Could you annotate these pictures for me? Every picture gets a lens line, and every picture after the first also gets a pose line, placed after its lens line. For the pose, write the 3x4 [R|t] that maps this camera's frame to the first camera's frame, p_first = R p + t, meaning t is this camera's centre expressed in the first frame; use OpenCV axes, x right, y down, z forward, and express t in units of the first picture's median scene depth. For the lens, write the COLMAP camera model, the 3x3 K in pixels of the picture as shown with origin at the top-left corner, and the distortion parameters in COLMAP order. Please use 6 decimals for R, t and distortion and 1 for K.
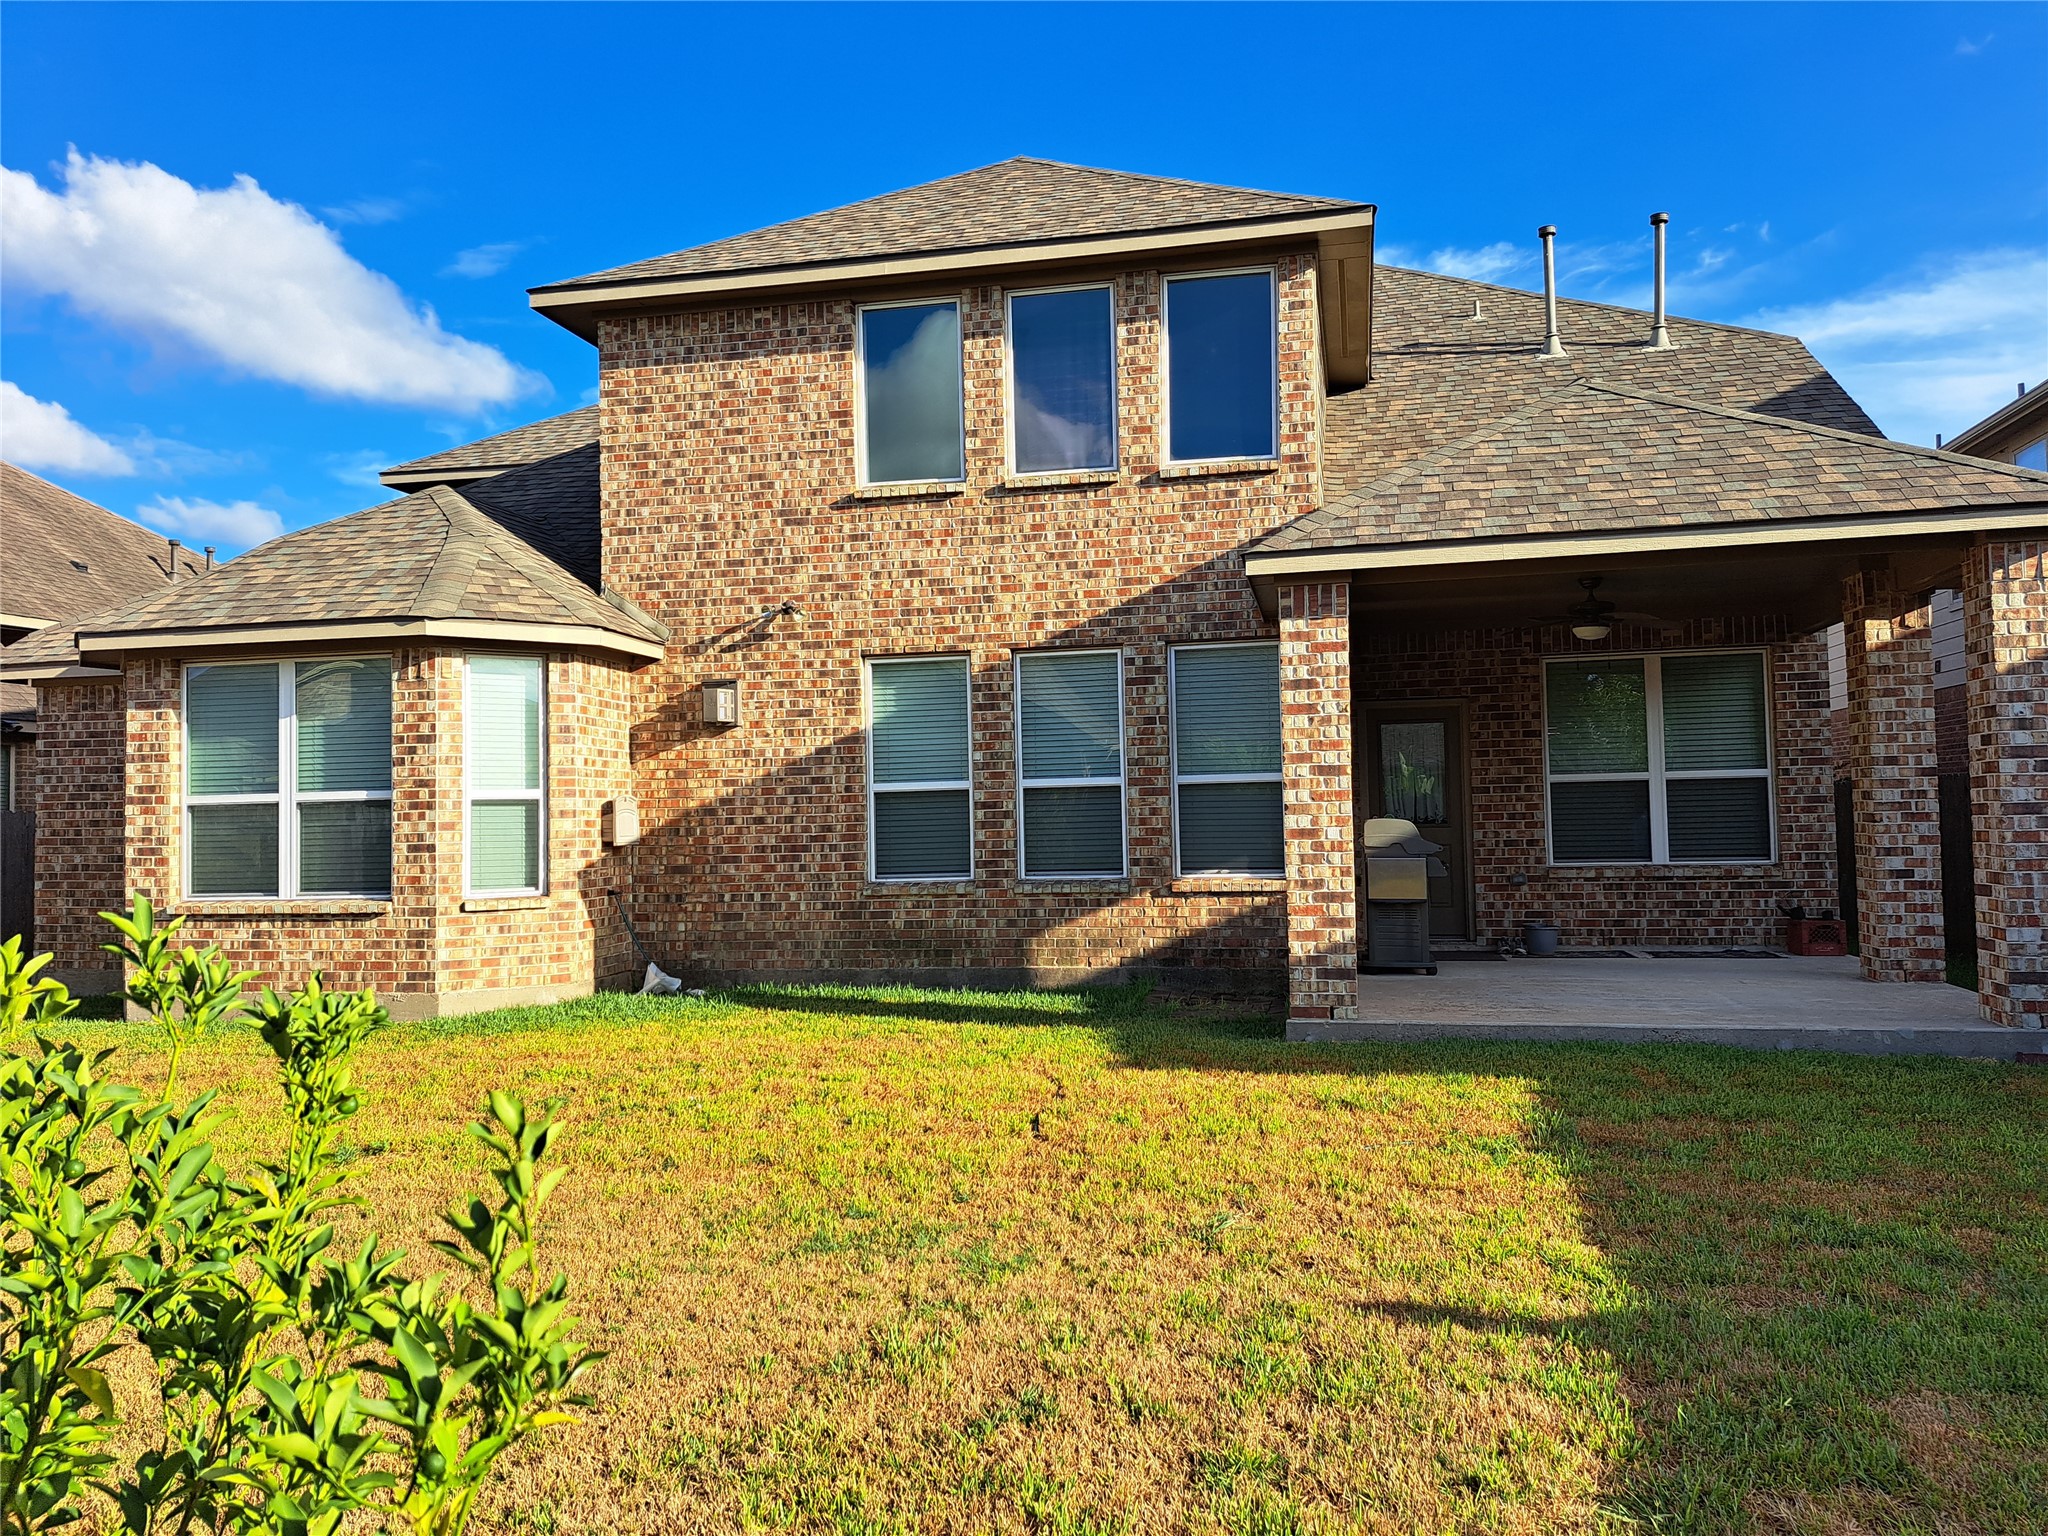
lens RADIAL K [[1459.7, 0, 1033.0], [0, 1459.7, 752.0], [0, 0, 1]] dist [0.048336, -0.058058]
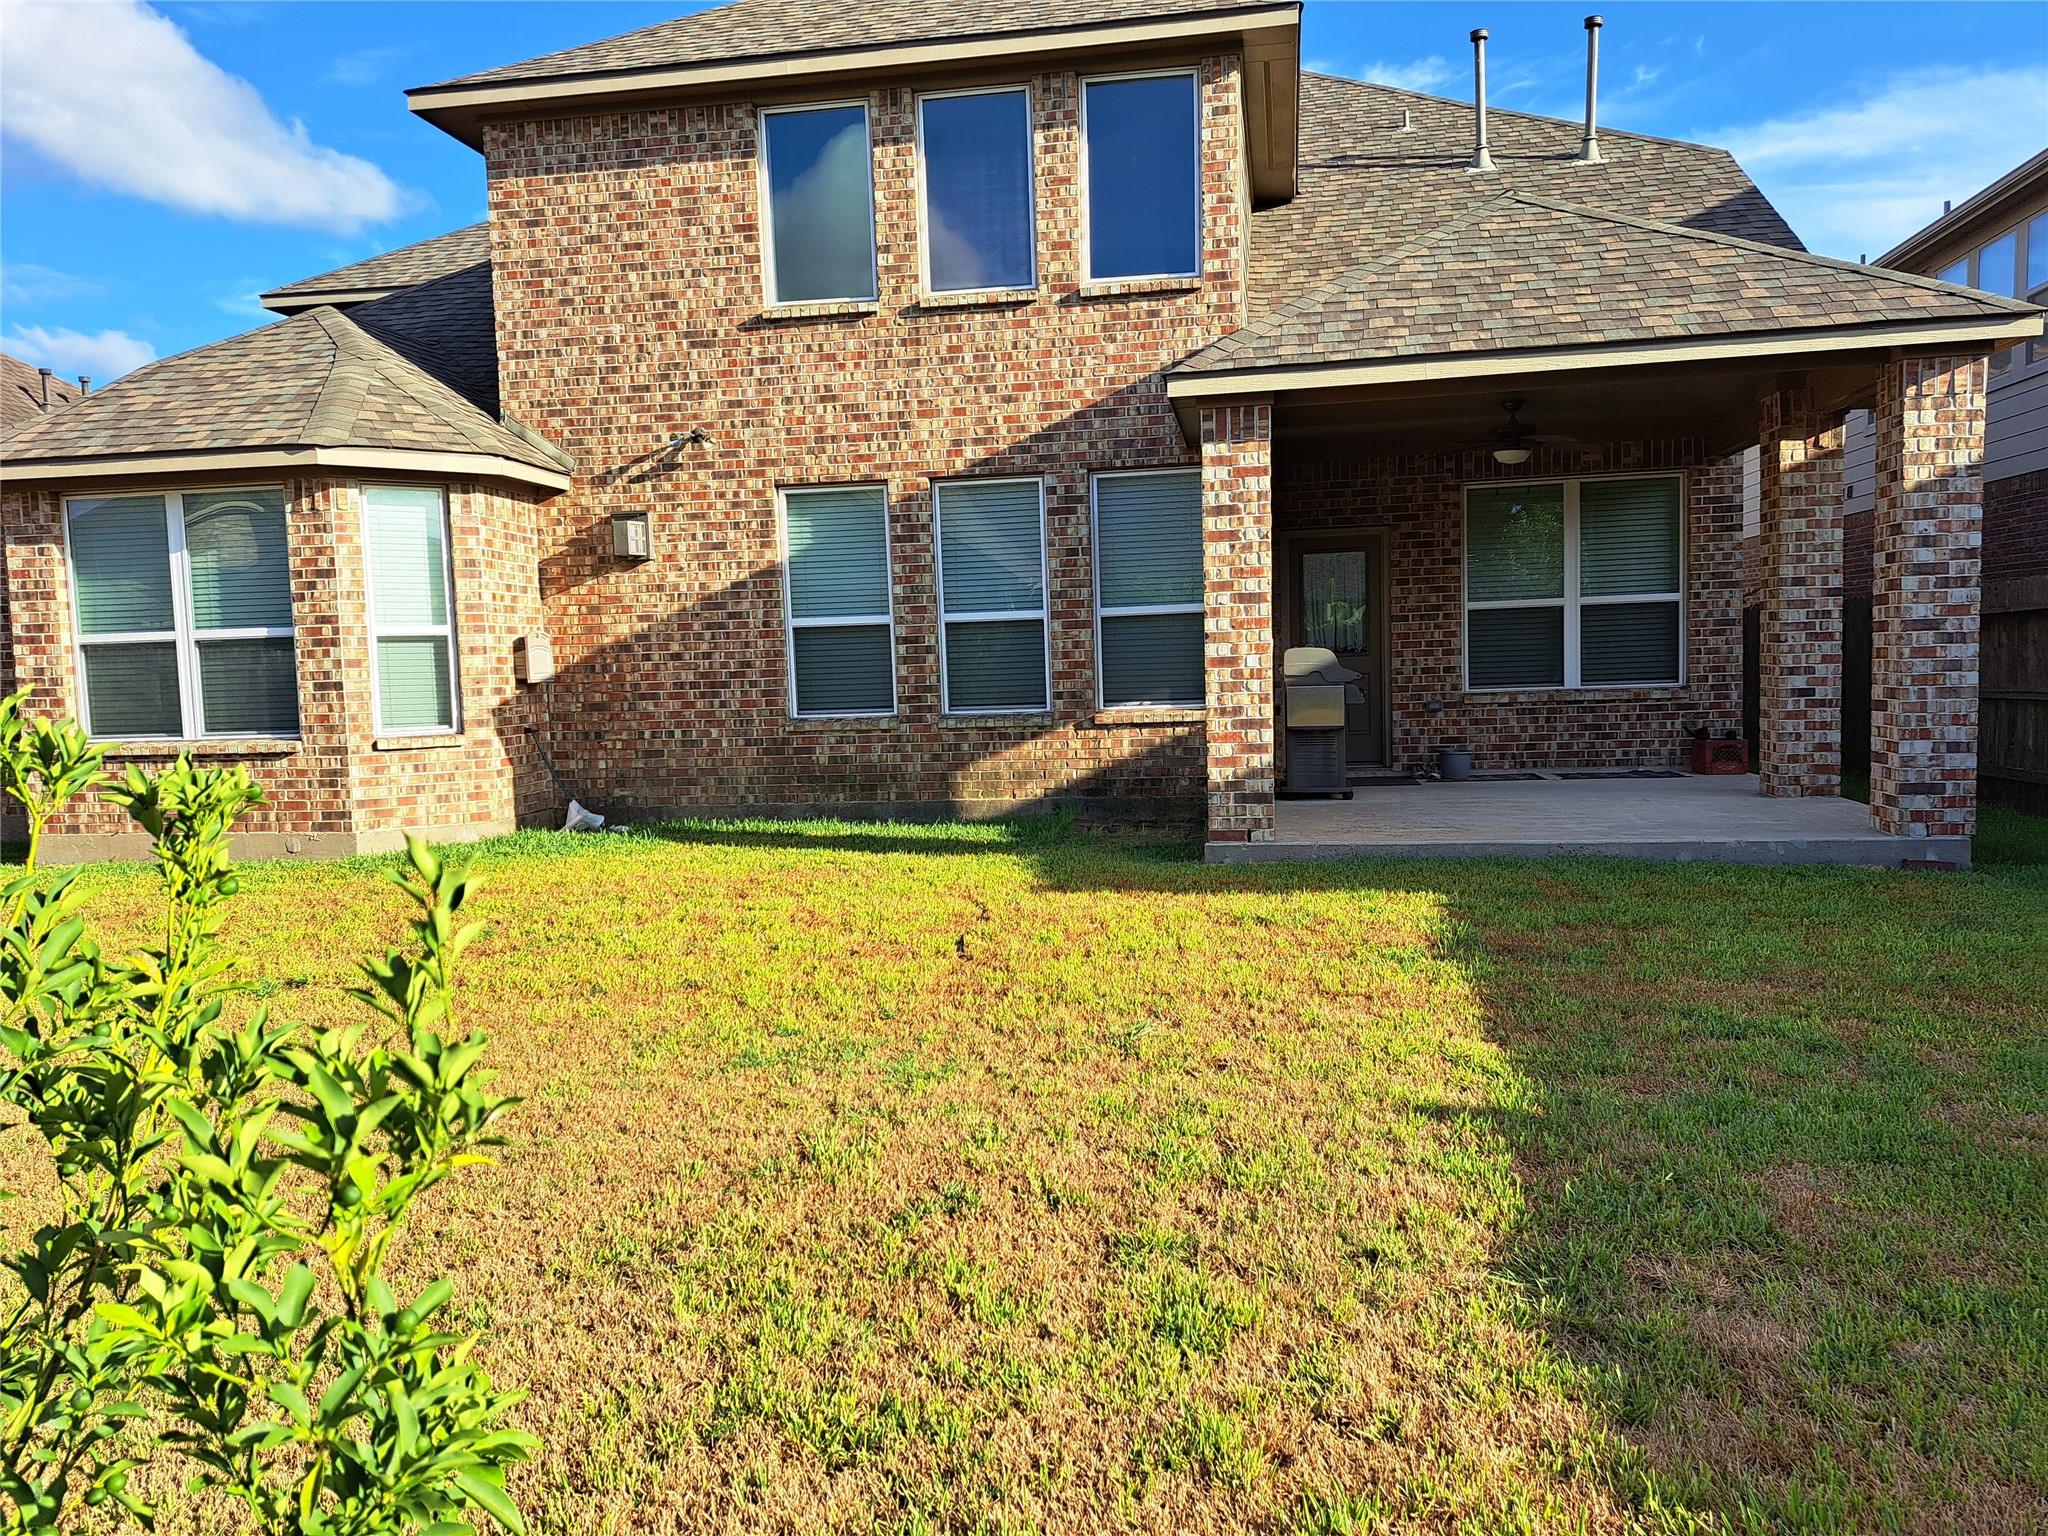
lens RADIAL K [[1459.7, 0, 1022.6], [0, 1459.7, 760.4], [0, 0, 1]] dist [0.048336, -0.058058]
pose [[0.998972, -0.015975, 0.042431, 0.002847], [0.011024, 0.993368, 0.114448, 0.006273], [-0.043978, -0.113863, 0.992523, 0.001528]]
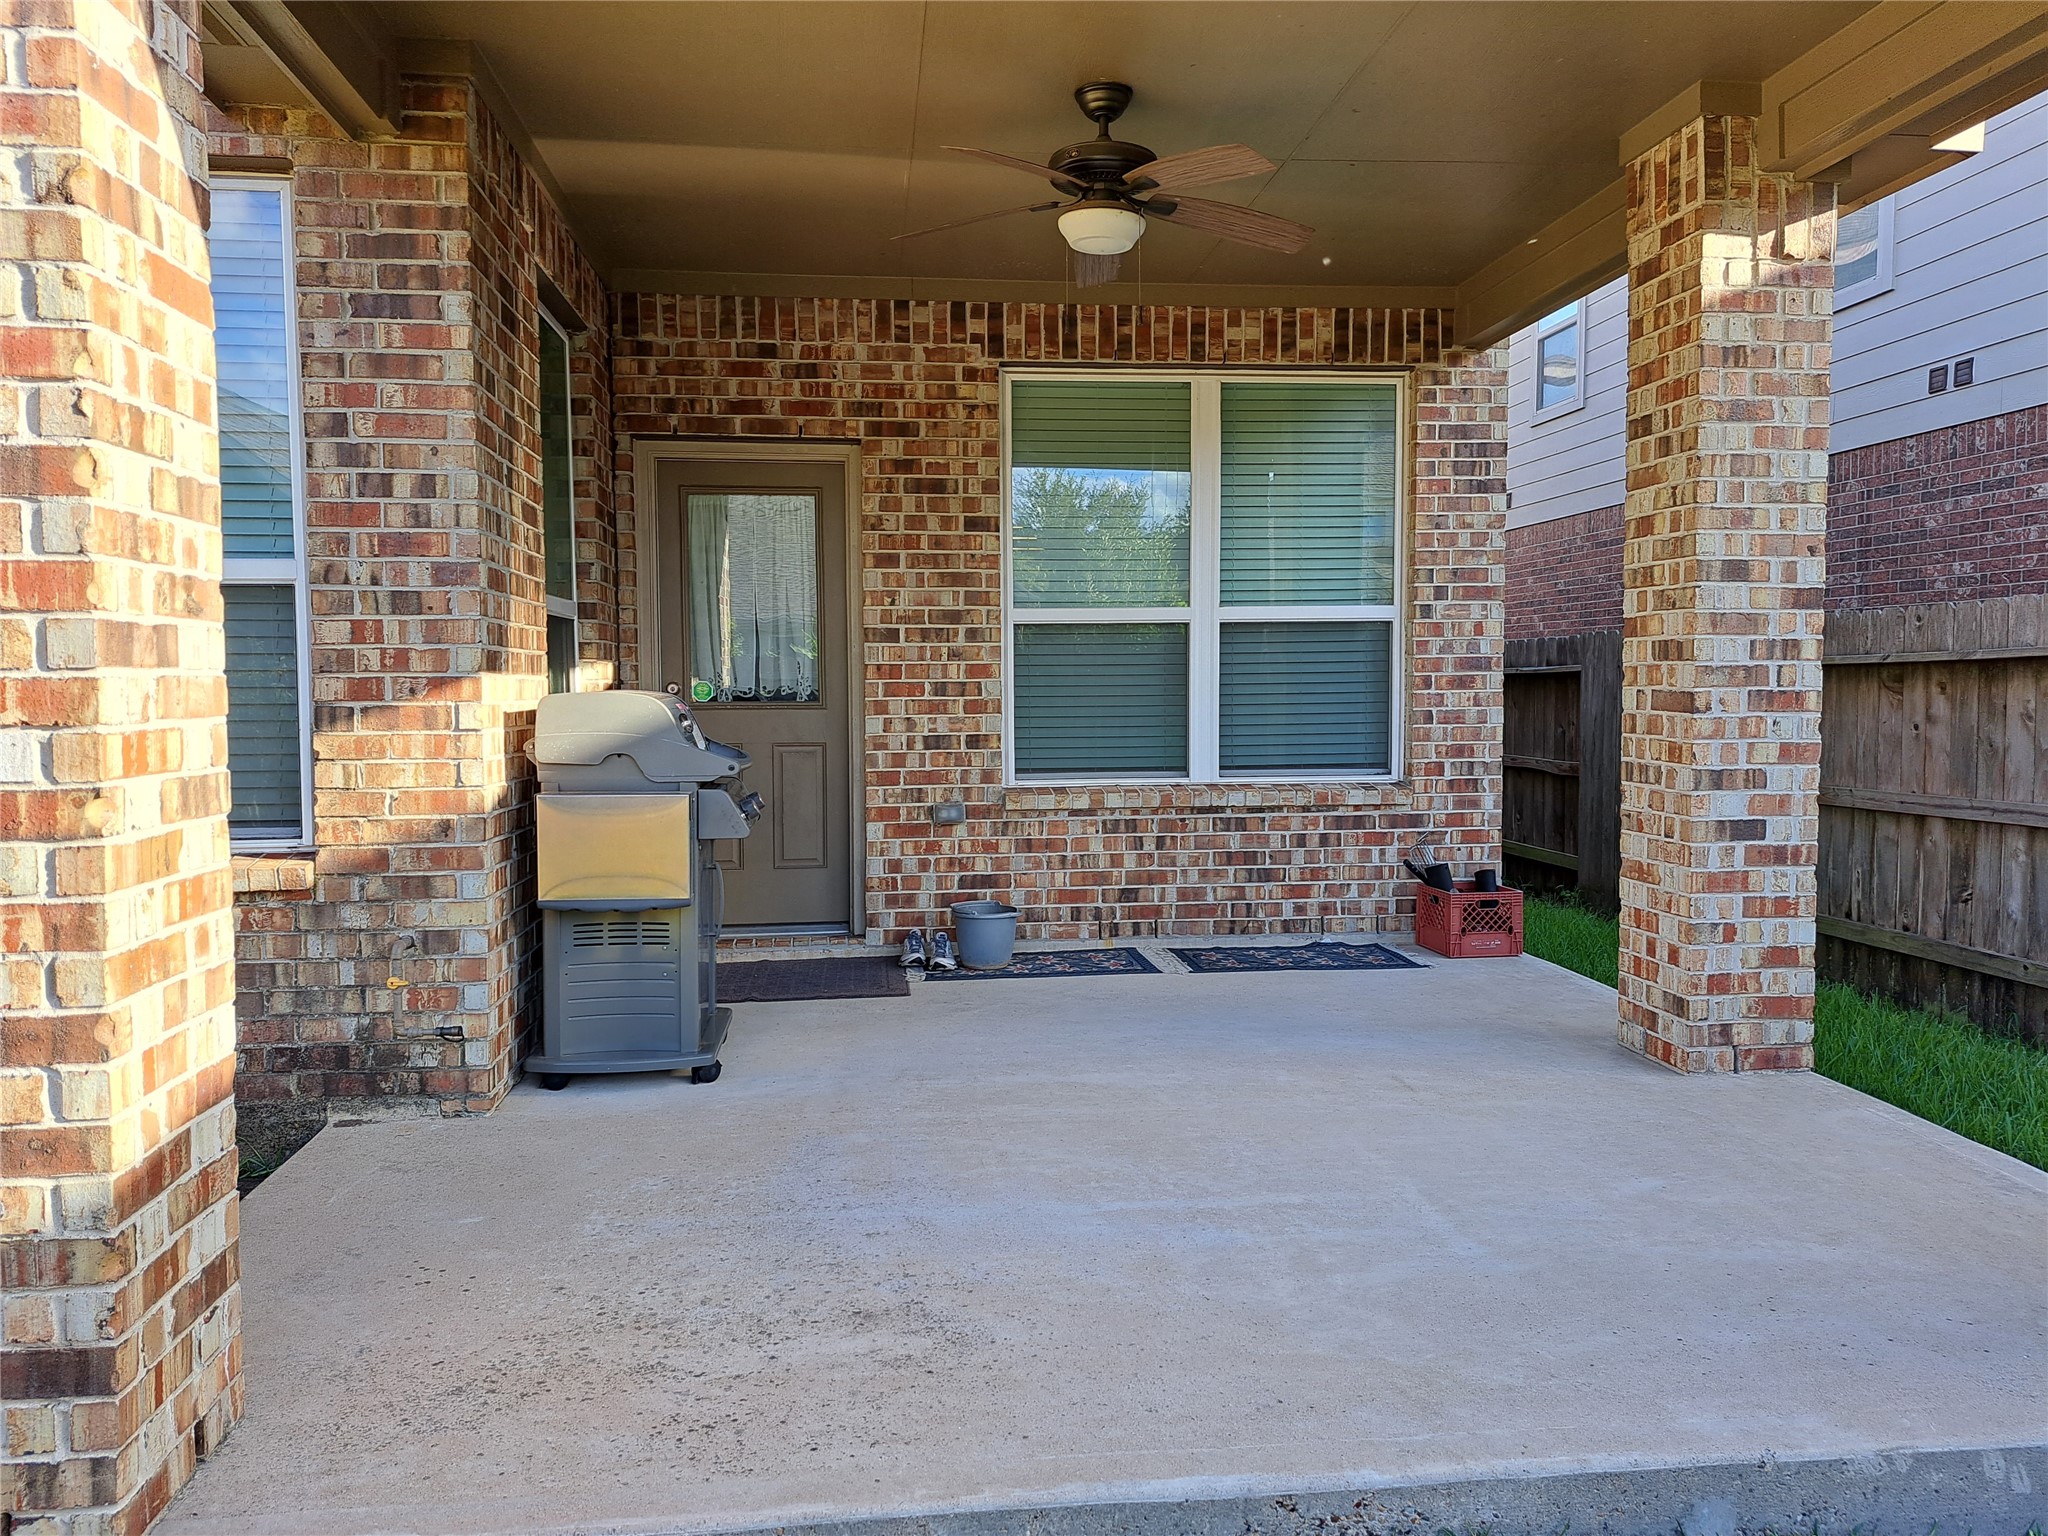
lens RADIAL K [[1459.7, 0, 1019.4], [0, 1459.7, 775.7], [0, 0, 1]] dist [0.048336, -0.058058]
pose [[0.949063, -0.006163, 0.315026, 0.247686], [-0.027267, 0.994451, 0.101601, 0.027836], [-0.313905, -0.105016, 0.943629, 0.656378]]
